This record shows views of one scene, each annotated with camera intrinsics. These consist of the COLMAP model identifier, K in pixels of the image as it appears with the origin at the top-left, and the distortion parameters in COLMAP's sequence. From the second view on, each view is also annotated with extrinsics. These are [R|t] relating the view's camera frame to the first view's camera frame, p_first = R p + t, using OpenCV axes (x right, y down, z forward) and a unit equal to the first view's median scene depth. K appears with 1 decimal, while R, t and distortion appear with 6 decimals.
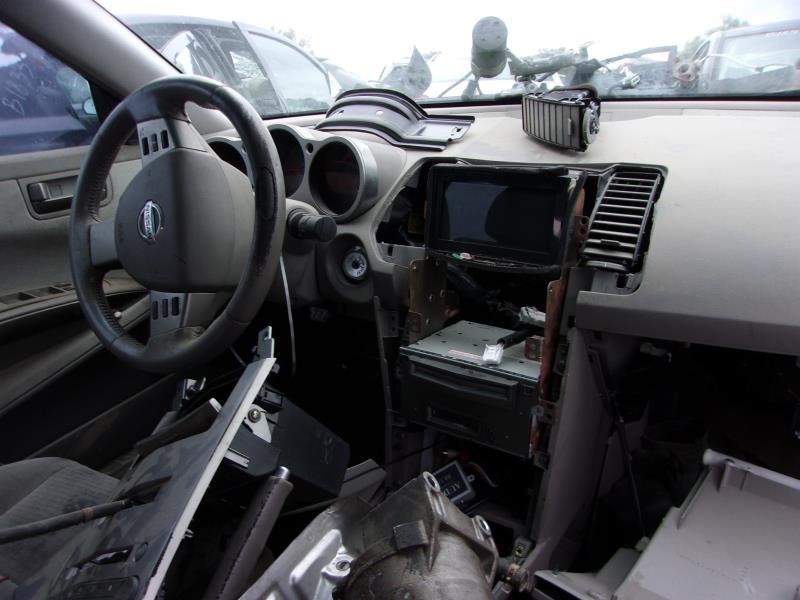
lens RADIAL K [[658.1, 0, 400.0], [0, 658.1, 300.0], [0, 0, 1]] dist [0.081209, 0.002125]
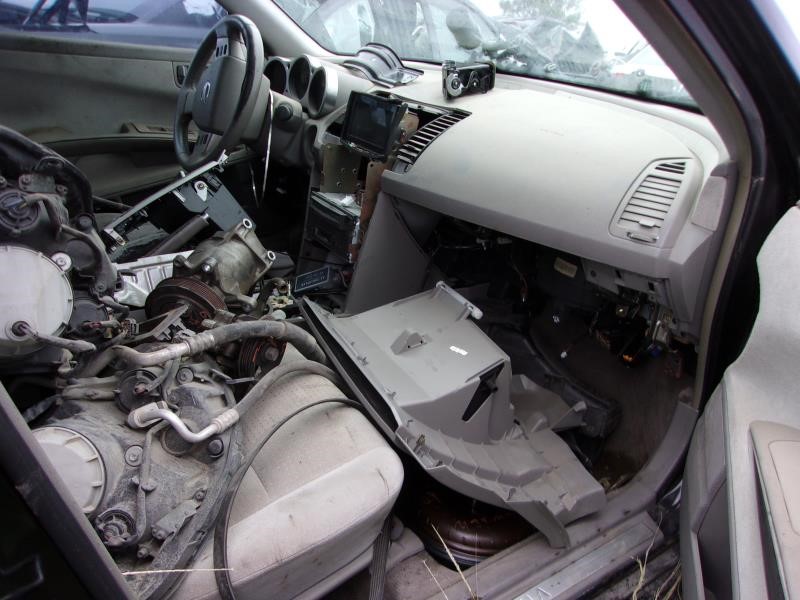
lens RADIAL K [[658.1, 0, 400.0], [0, 658.1, 300.0], [0, 0, 1]] dist [0.081209, 0.002125]
pose [[0.909210, 0.268948, -0.317813, 0.825395], [-0.256620, 0.963121, 0.080891, 0.145377], [0.327848, 0.008010, 0.944697, -0.553480]]
